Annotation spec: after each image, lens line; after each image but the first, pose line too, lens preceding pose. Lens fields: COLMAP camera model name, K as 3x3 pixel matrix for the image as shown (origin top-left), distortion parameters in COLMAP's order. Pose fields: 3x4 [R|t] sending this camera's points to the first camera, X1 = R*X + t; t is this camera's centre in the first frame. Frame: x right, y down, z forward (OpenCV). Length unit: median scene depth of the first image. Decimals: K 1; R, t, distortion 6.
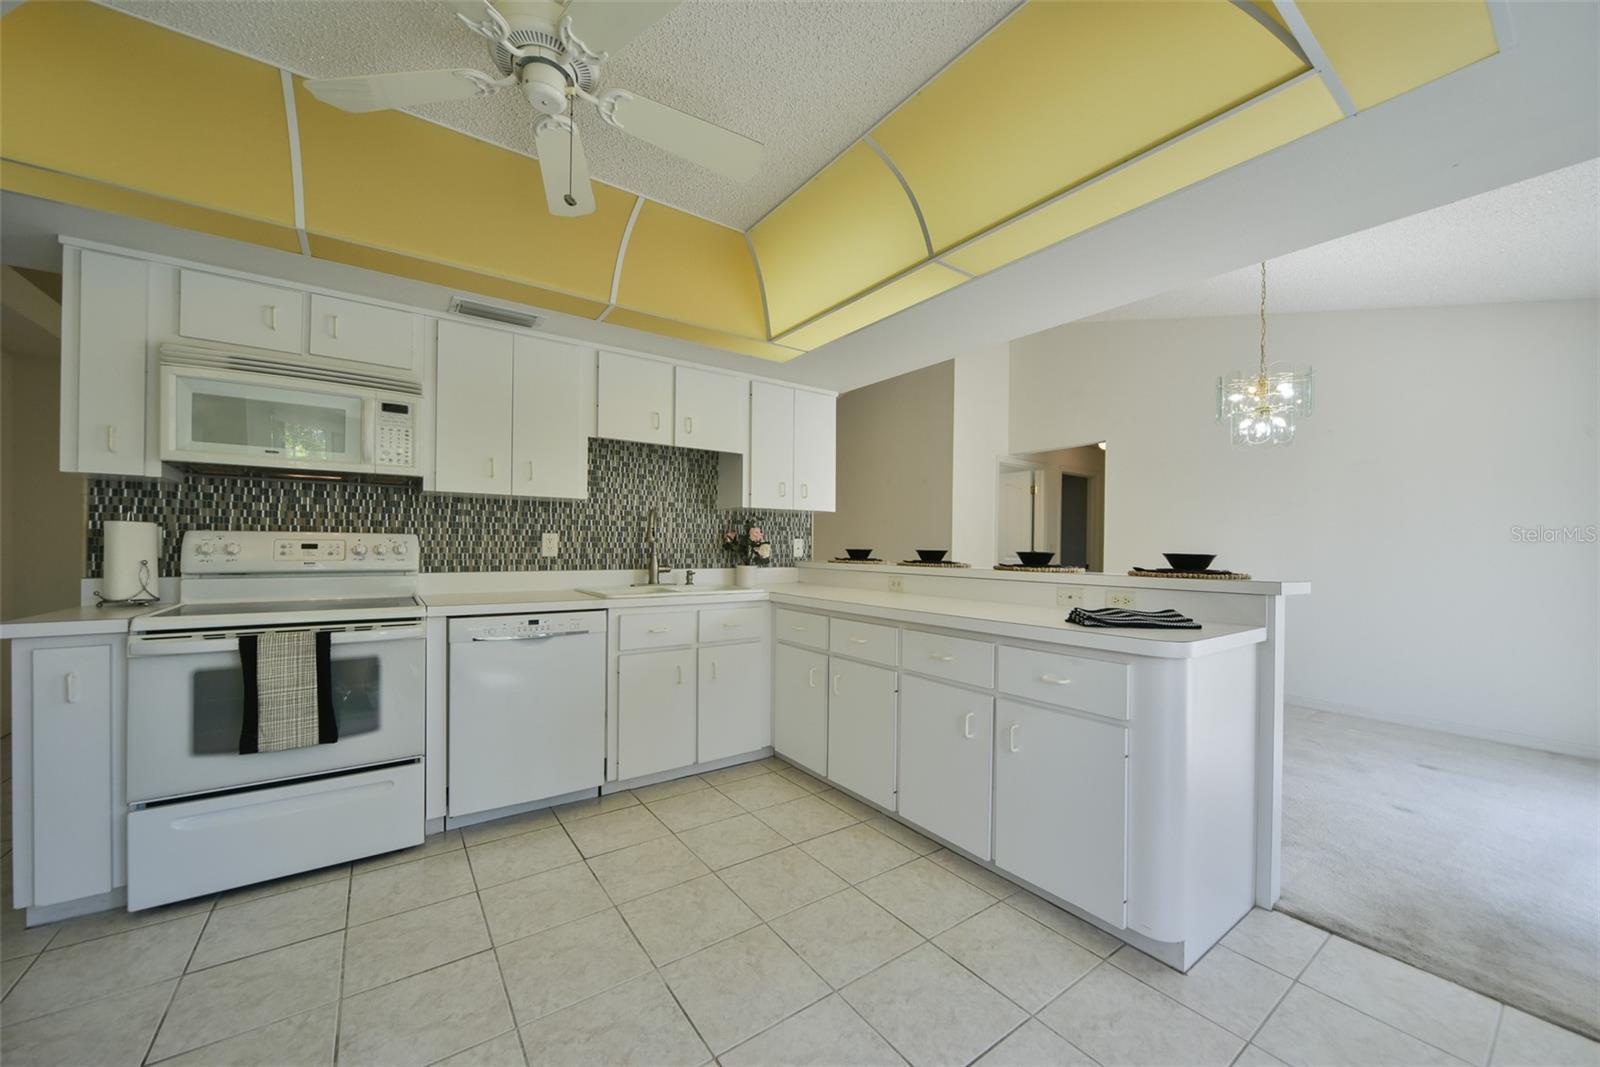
lens RADIAL K [[591.4, 0, 805.2], [0, 591.4, 540.4], [0, 0, 1]] dist [-0.010543, 0.001791]
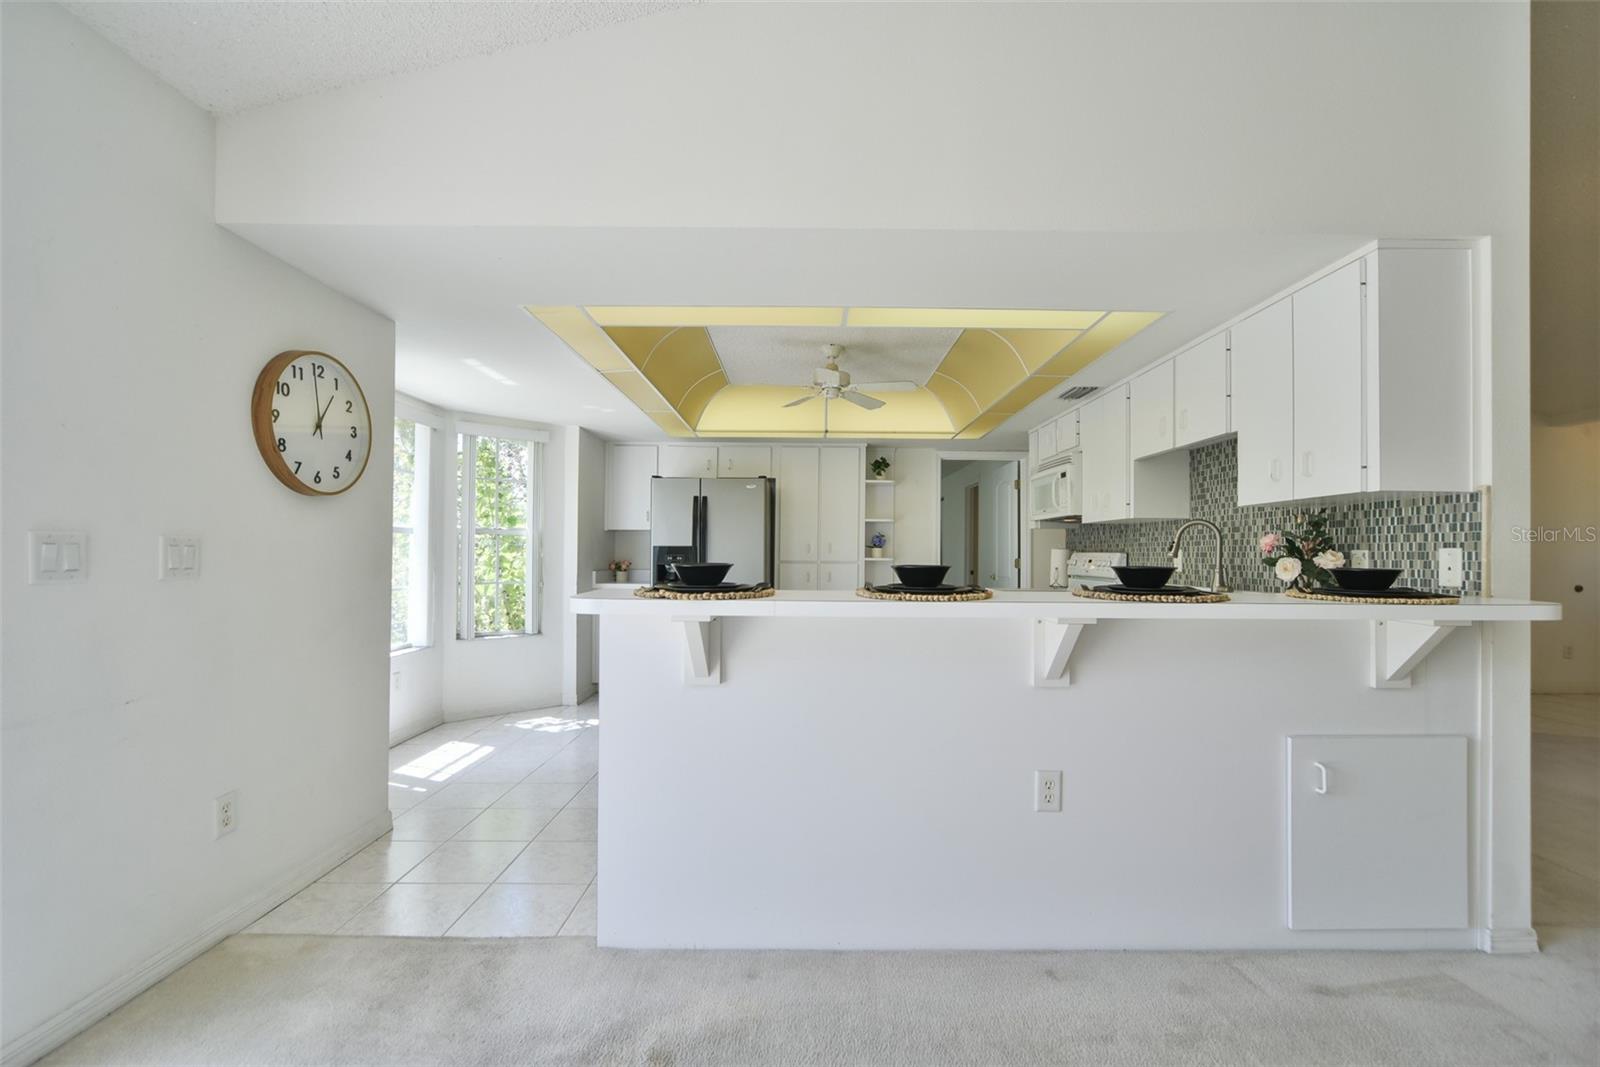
lens RADIAL K [[698.0, 0, 791.7], [0, 698.0, 543.4], [0, 0, 1]] dist [0.003351, -0.000722]
pose [[-0.595622, -0.025637, -0.802856, 0.901360], [-0.004294, 0.999578, -0.028734, 0.014225], [0.803254, -0.013667, -0.595480, 1.093143]]
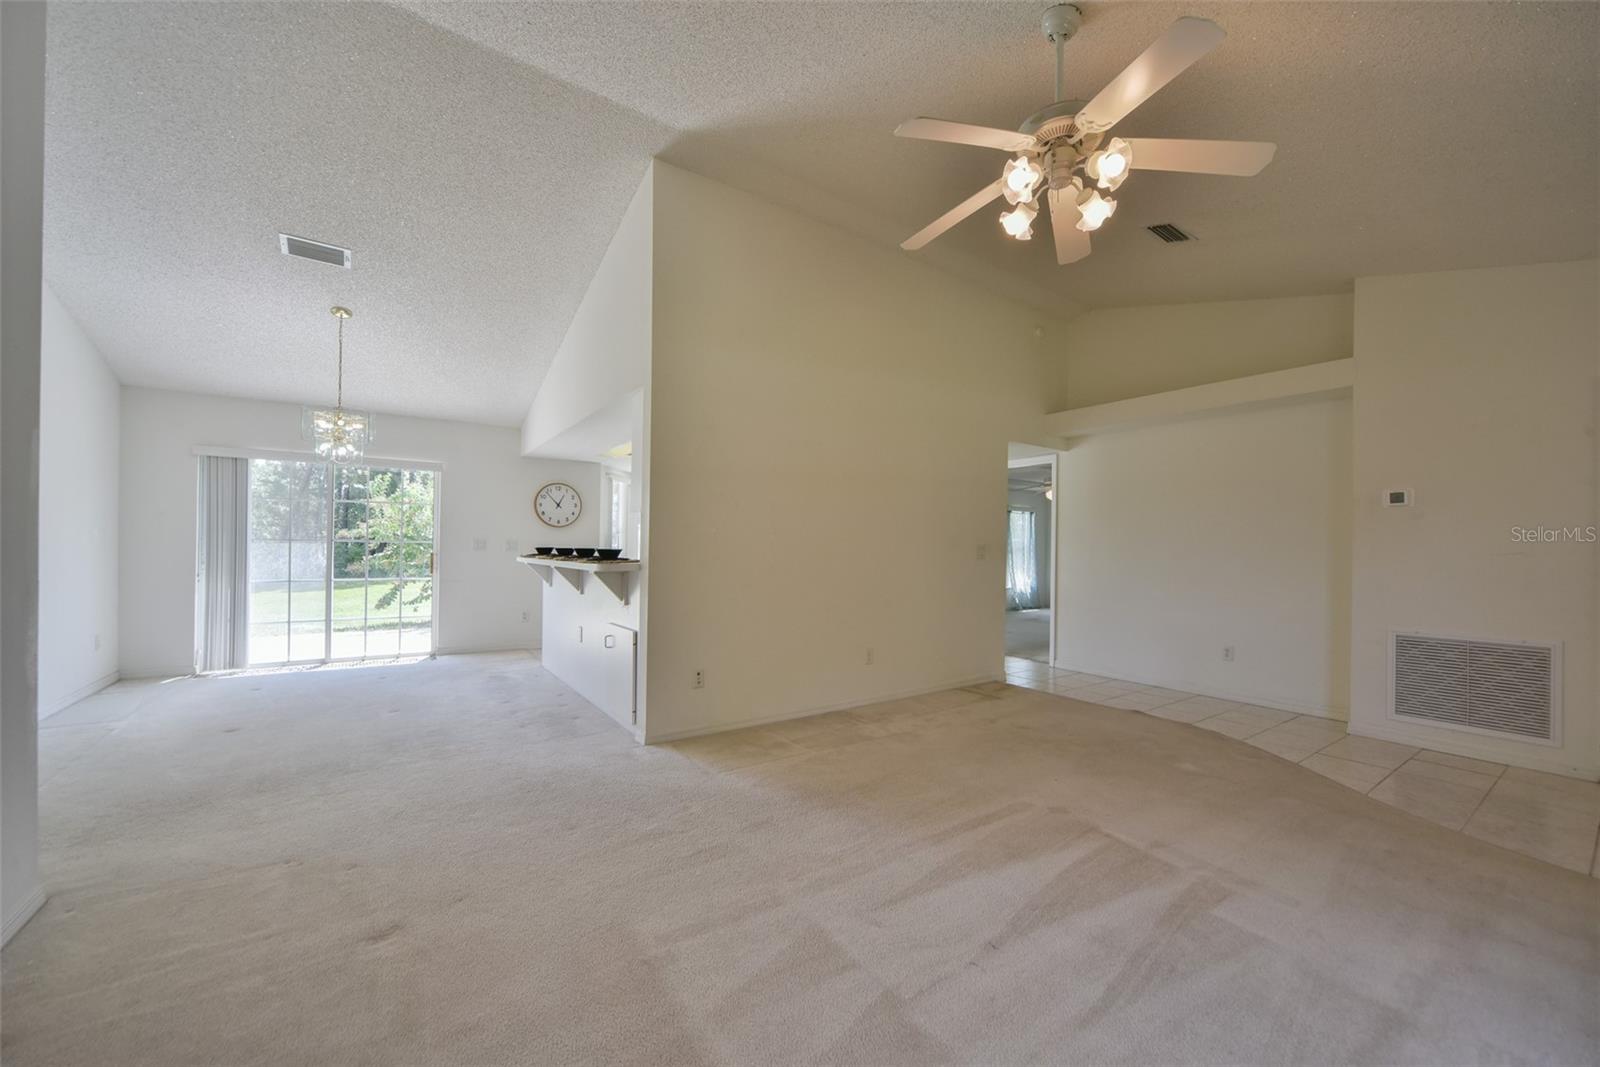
lens RADIAL K [[591.4, 0, 770.3], [0, 591.4, 548.2], [0, 0, 1]] dist [-0.010543, 0.001791]
pose [[-0.999085, -0.016627, 0.039395, -0.272931], [-0.016794, 0.999851, -0.003917, 0.011083], [-0.039324, -0.004575, -0.999216, 2.316117]]
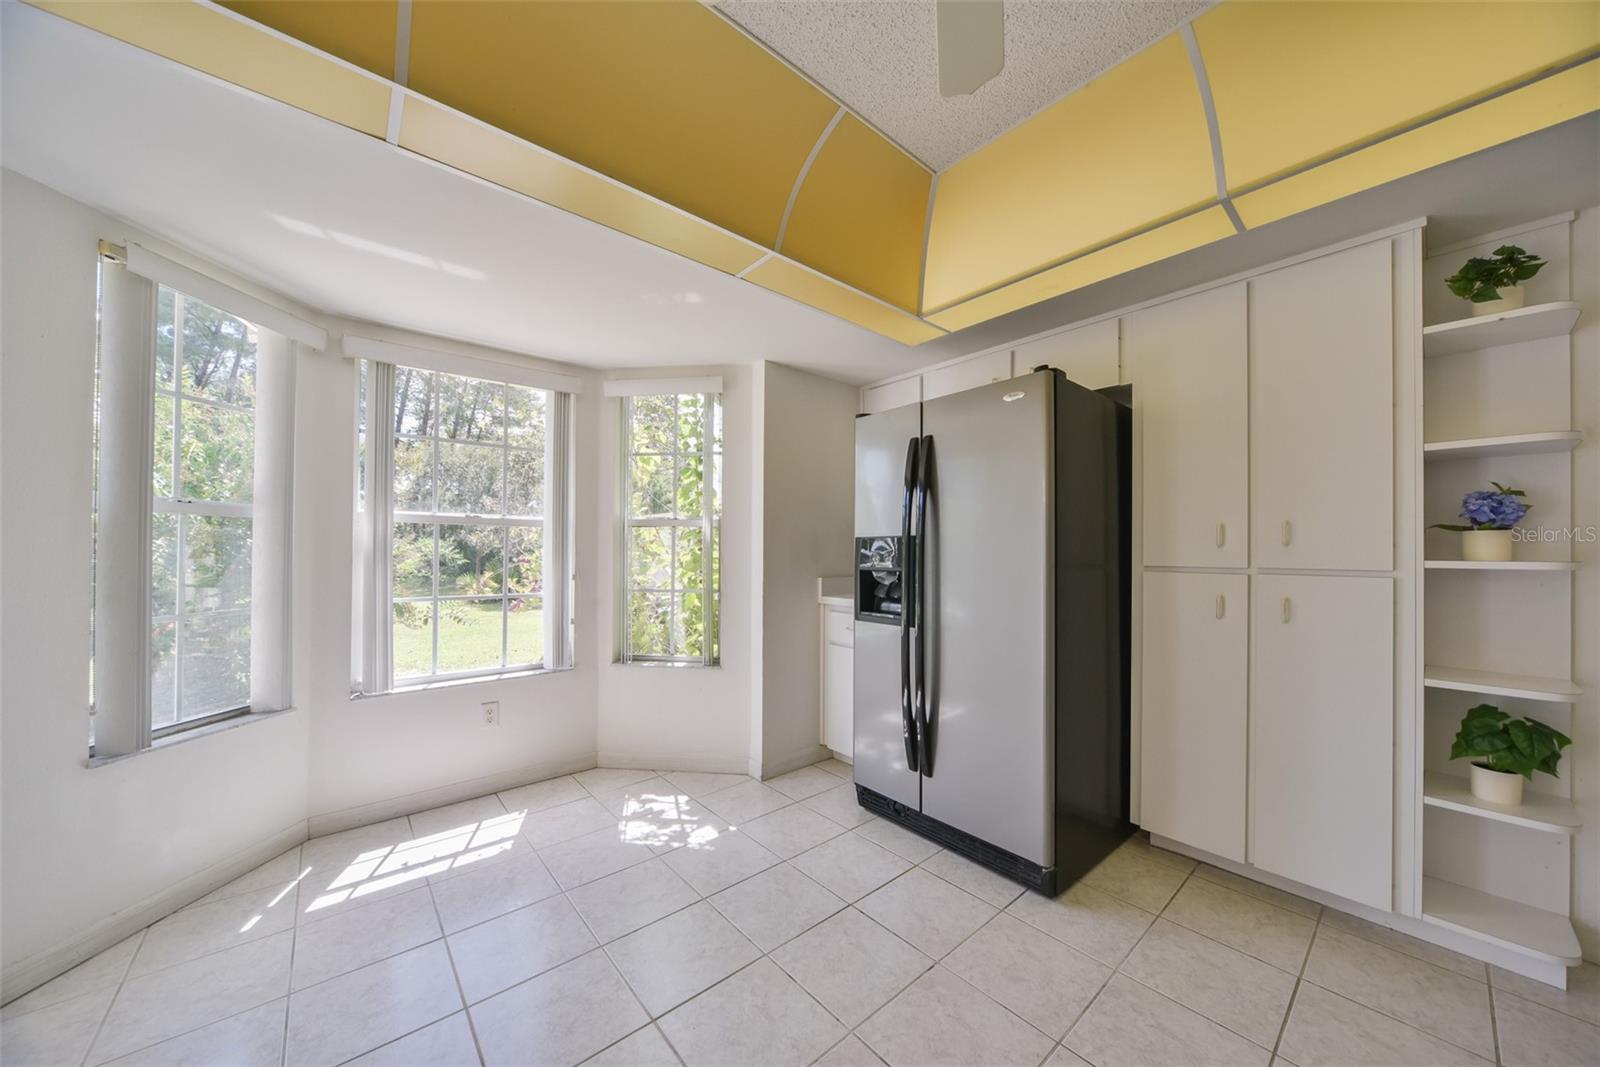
lens RADIAL K [[558.7, 0, 790.1], [0, 558.7, 545.5], [0, 0, 1]] dist [-0.008848, -0.000062]
pose [[-0.994275, -0.018407, -0.105259, -0.094564], [-0.015861, 0.999562, -0.024972, 0.005984], [0.105672, -0.023159, -0.994131, 0.569951]]
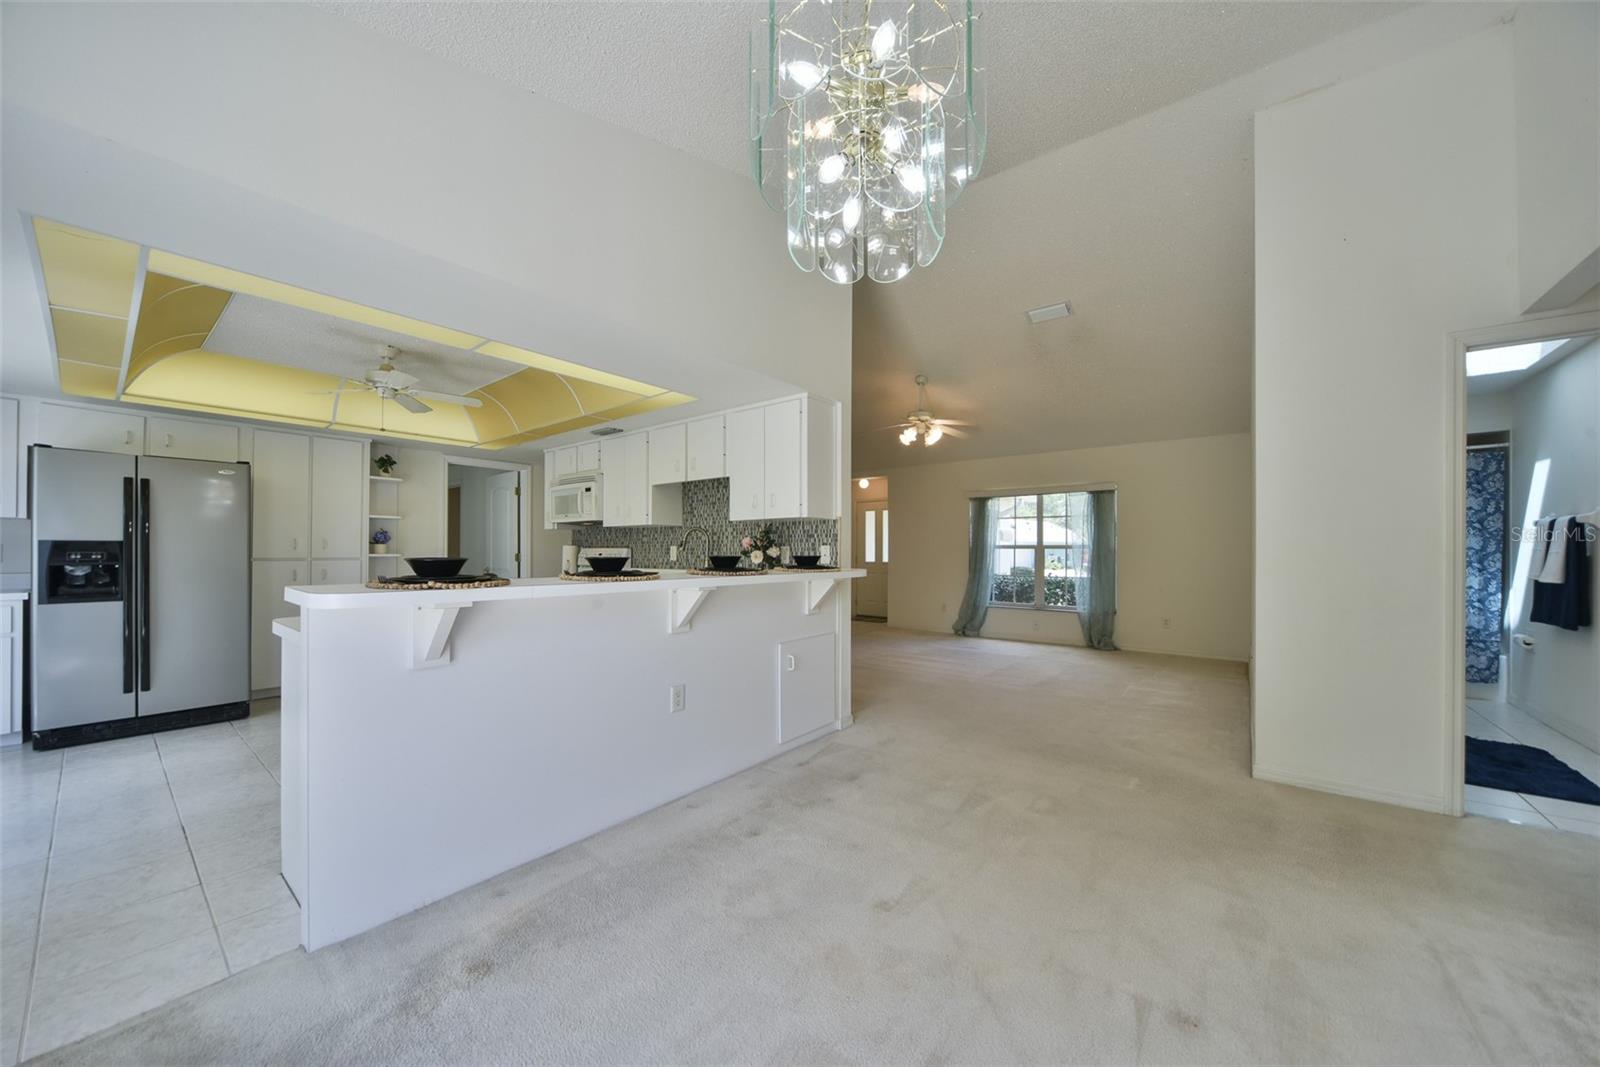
lens RADIAL K [[590.8, 0, 810.0], [0, 590.8, 546.8], [0, 0, 1]] dist [0.003364, 0.000177]
pose [[0.268841, -0.016675, -0.963040, 1.125813], [0.011698, 0.999833, -0.014046, 0.015827], [0.963114, -0.007490, 0.268991, 0.850515]]
